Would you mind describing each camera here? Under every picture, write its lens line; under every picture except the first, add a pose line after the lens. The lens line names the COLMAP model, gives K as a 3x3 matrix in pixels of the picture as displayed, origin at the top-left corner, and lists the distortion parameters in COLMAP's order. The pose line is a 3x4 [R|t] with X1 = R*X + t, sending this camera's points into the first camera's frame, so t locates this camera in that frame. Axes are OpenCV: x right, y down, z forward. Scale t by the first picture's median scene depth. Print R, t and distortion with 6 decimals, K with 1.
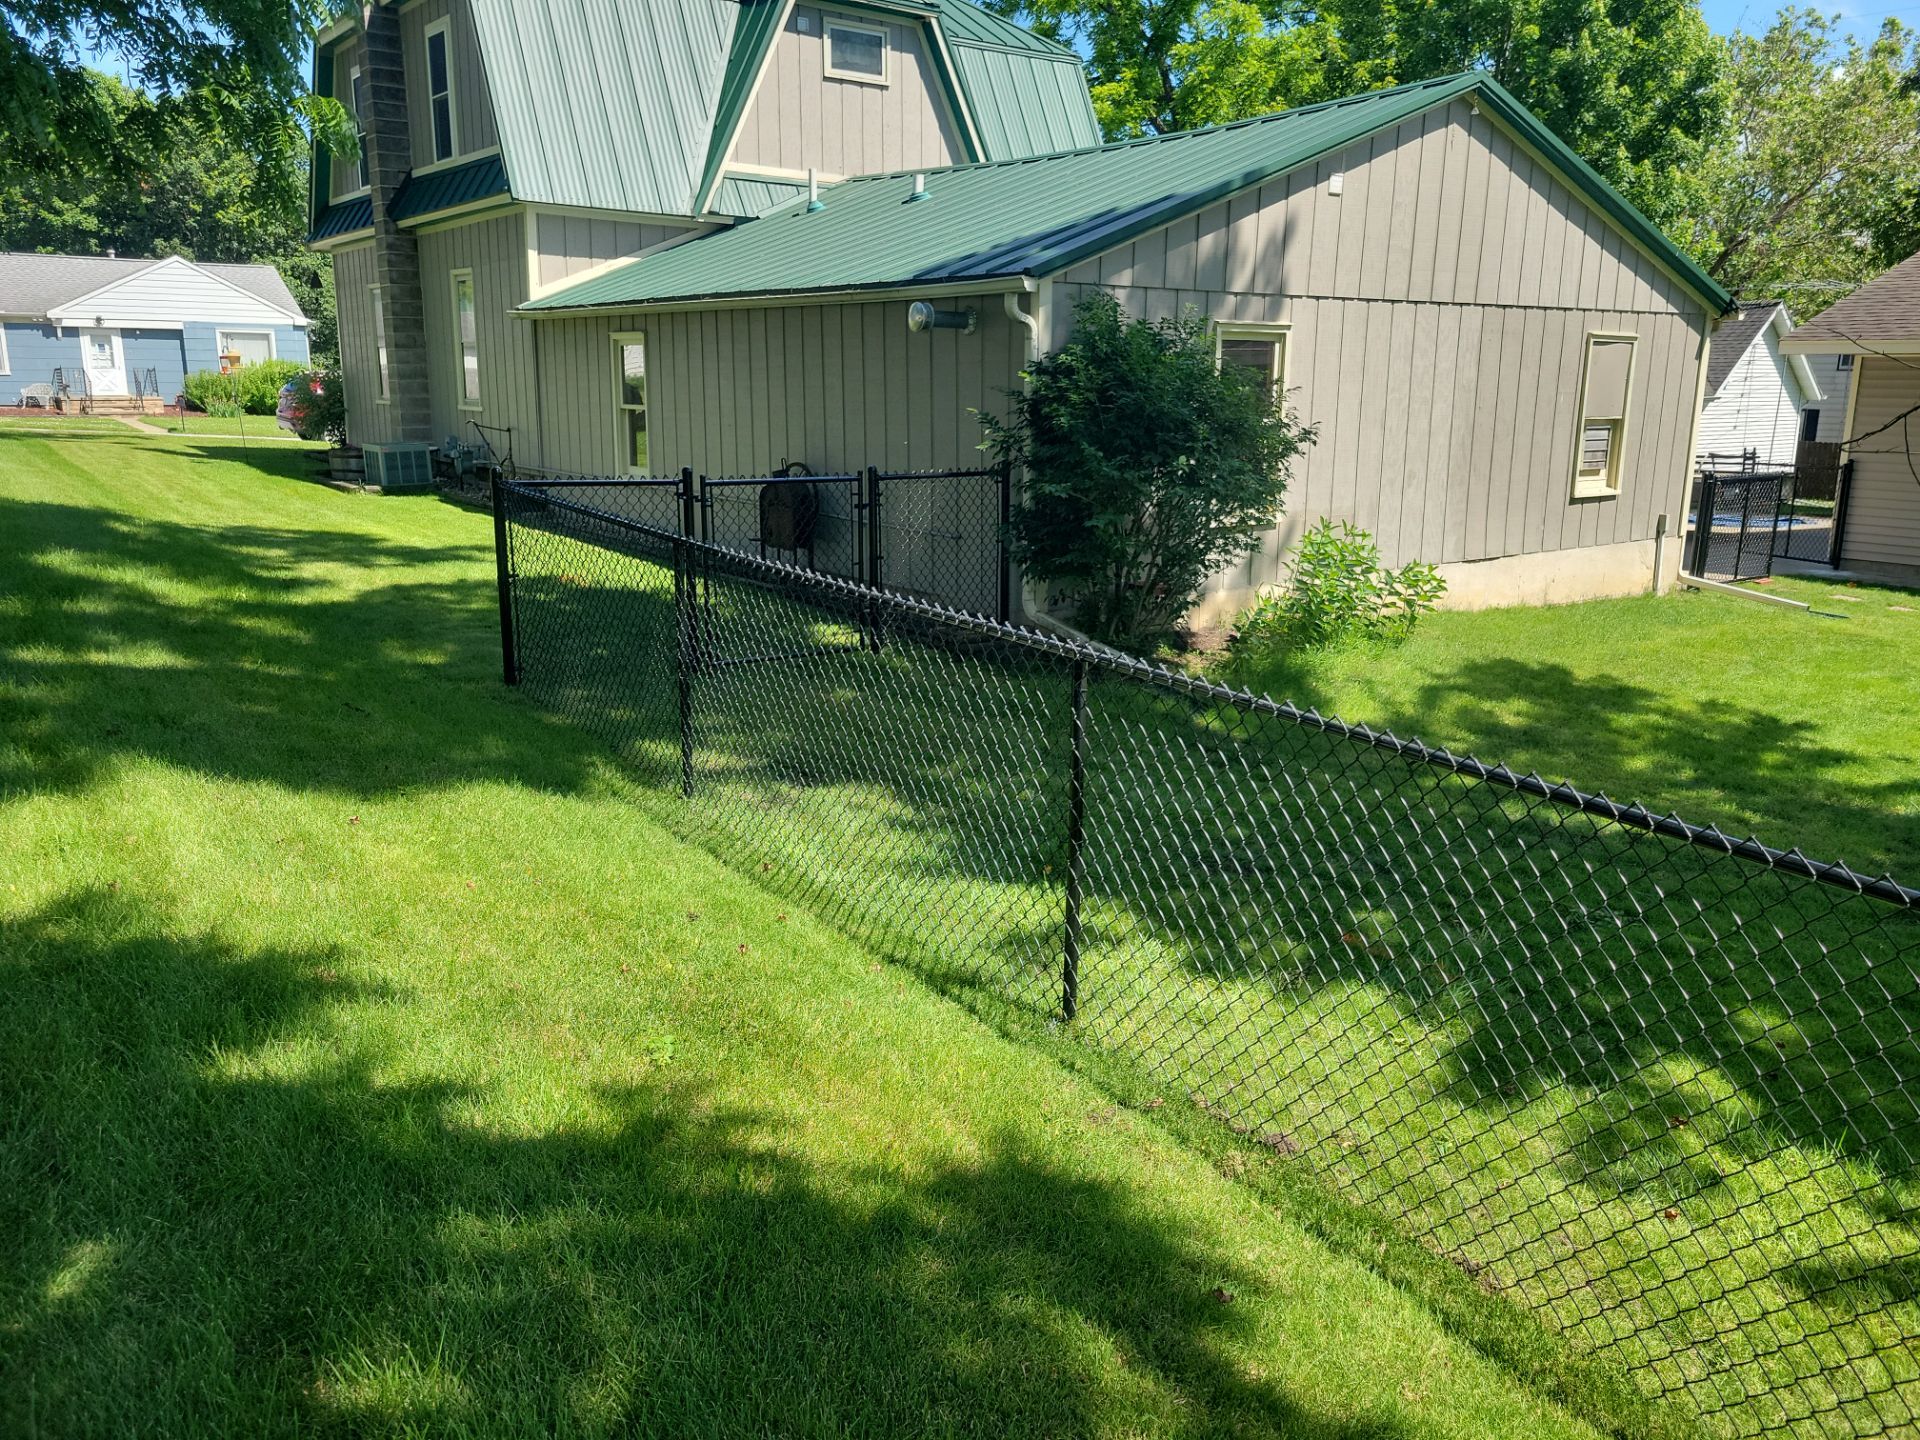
lens RADIAL K [[1439.1, 0, 953.8], [0, 1439.1, 713.4], [0, 0, 1]] dist [0.039973, -0.013590]
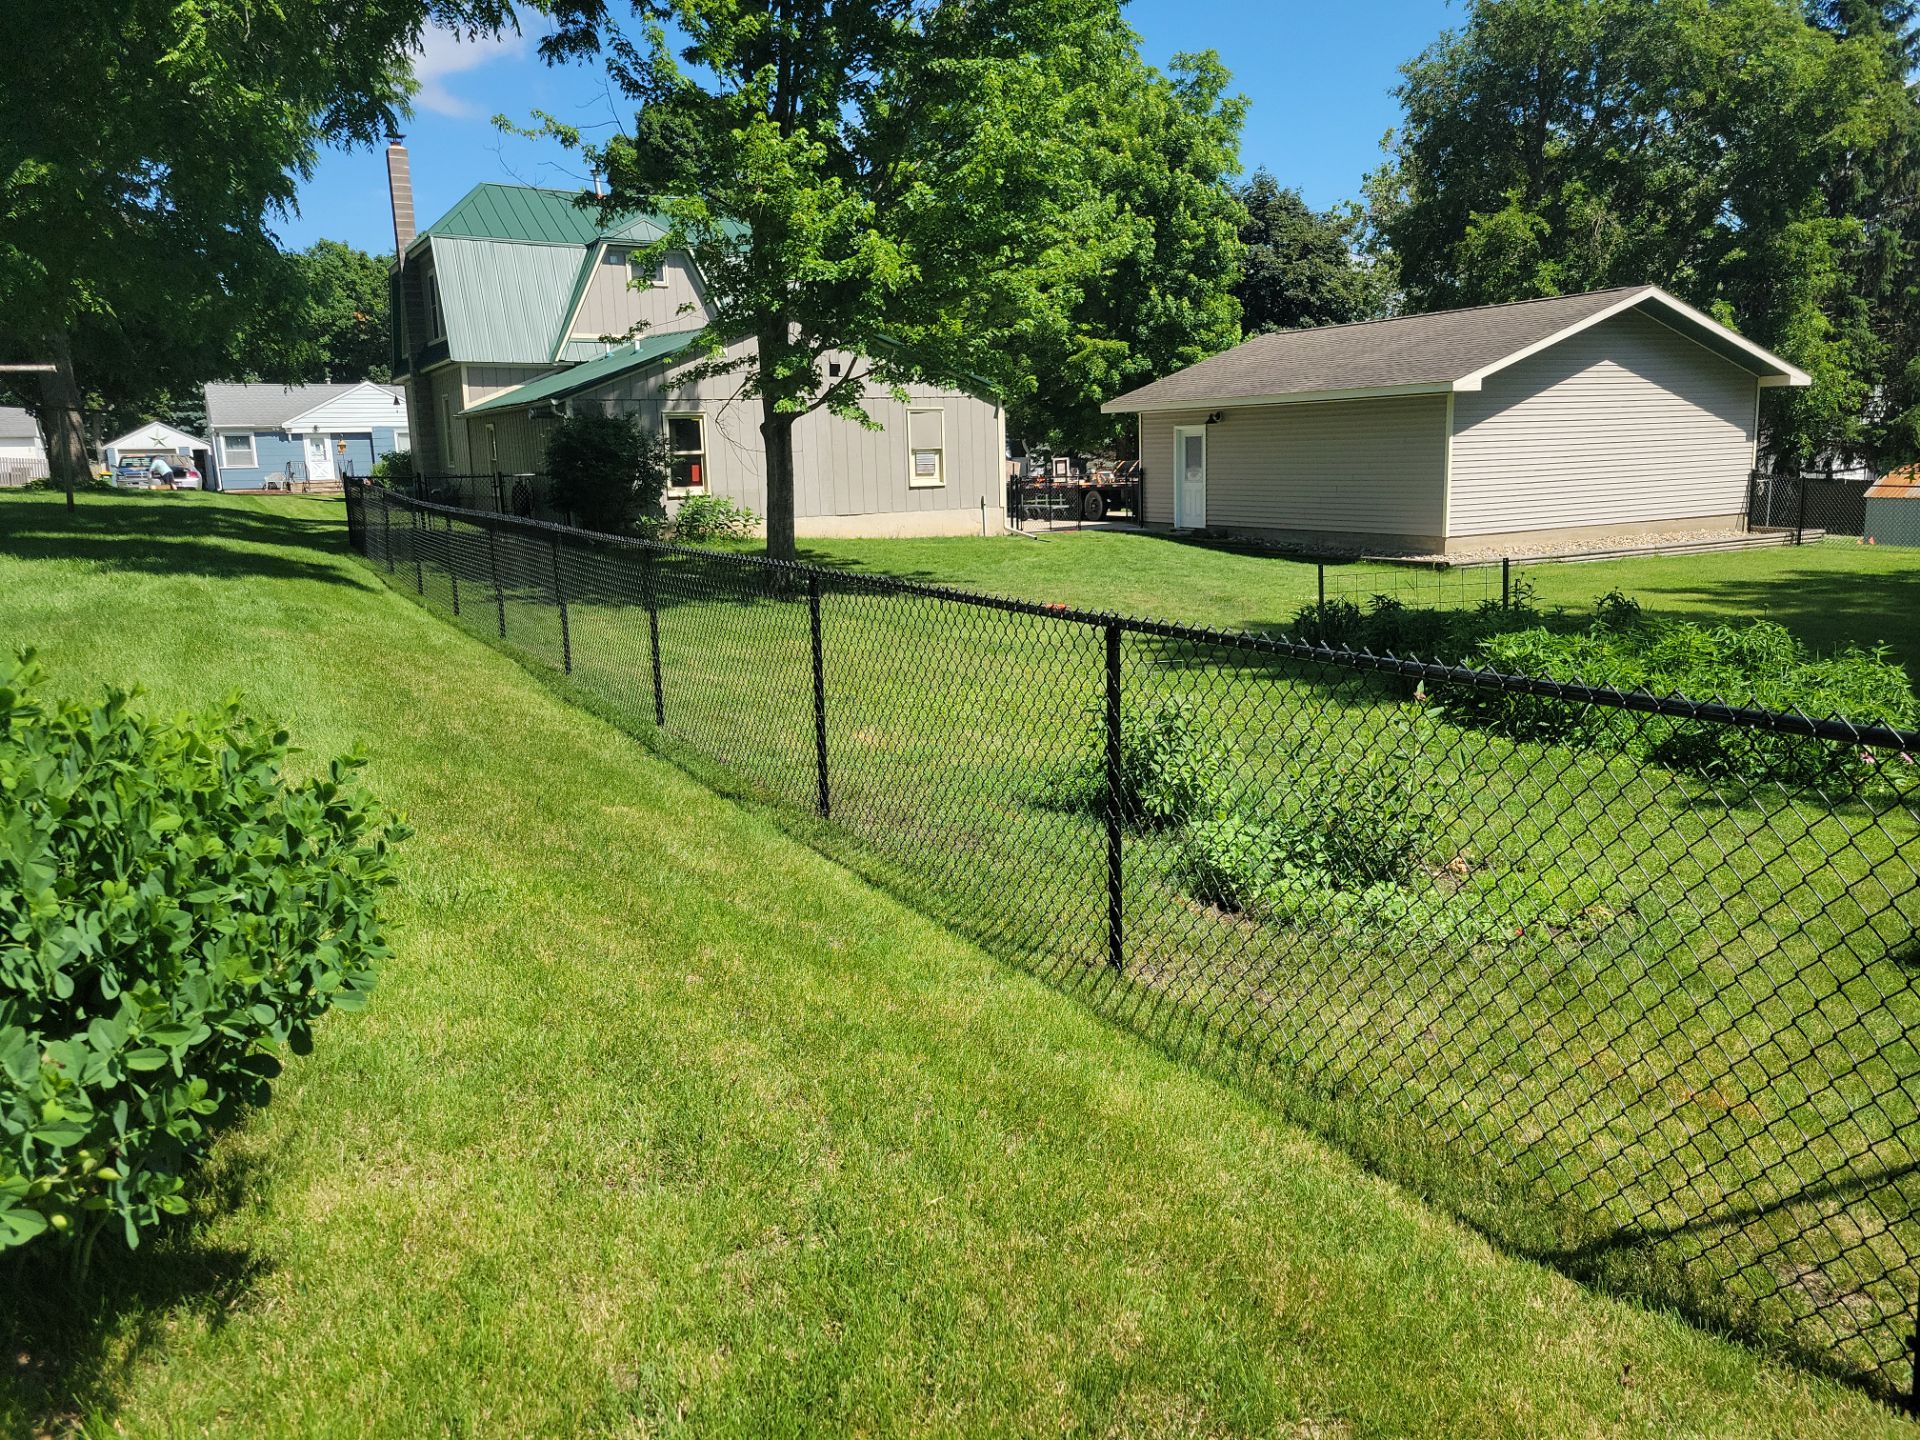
lens RADIAL K [[1428.7, 0, 983.8], [0, 1428.7, 718.4], [0, 0, 1]] dist [0.053231, -0.040481]
pose [[0.991964, -0.014225, -0.125718, 0.643031], [0.008619, 0.998949, -0.045021, 0.229164], [0.126226, 0.043576, 0.991044, -0.835039]]
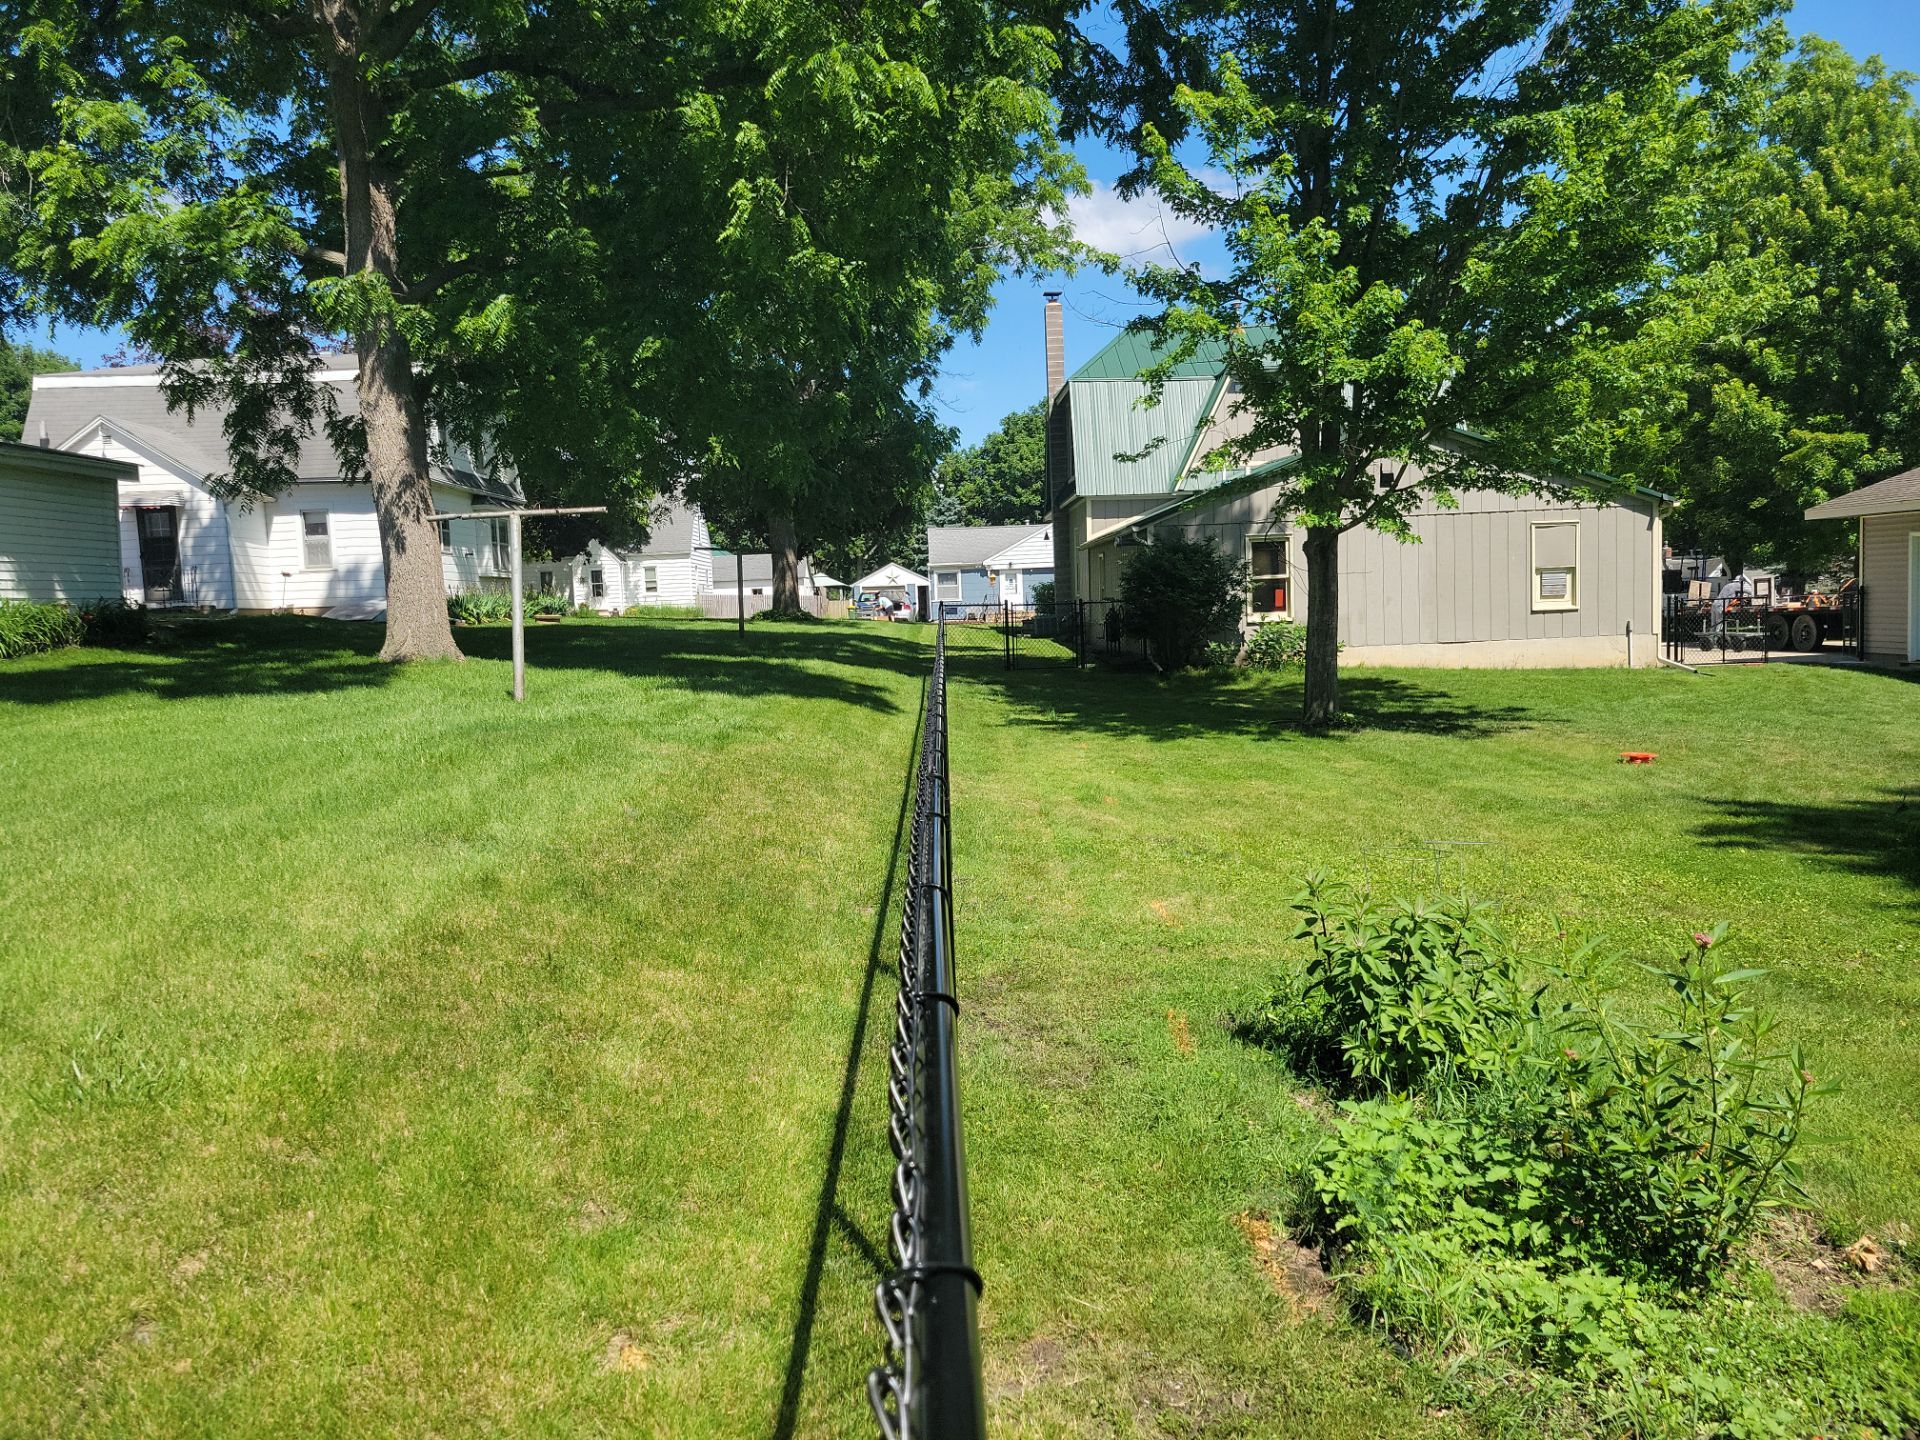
lens RADIAL K [[1439.1, 0, 953.8], [0, 1439.1, 713.4], [0, 0, 1]] dist [0.039973, -0.013590]
pose [[0.812248, 0.002706, -0.583306, 0.733780], [-0.087604, 0.989214, -0.117397, 0.210635], [0.576697, 0.146455, 0.803724, -0.708795]]
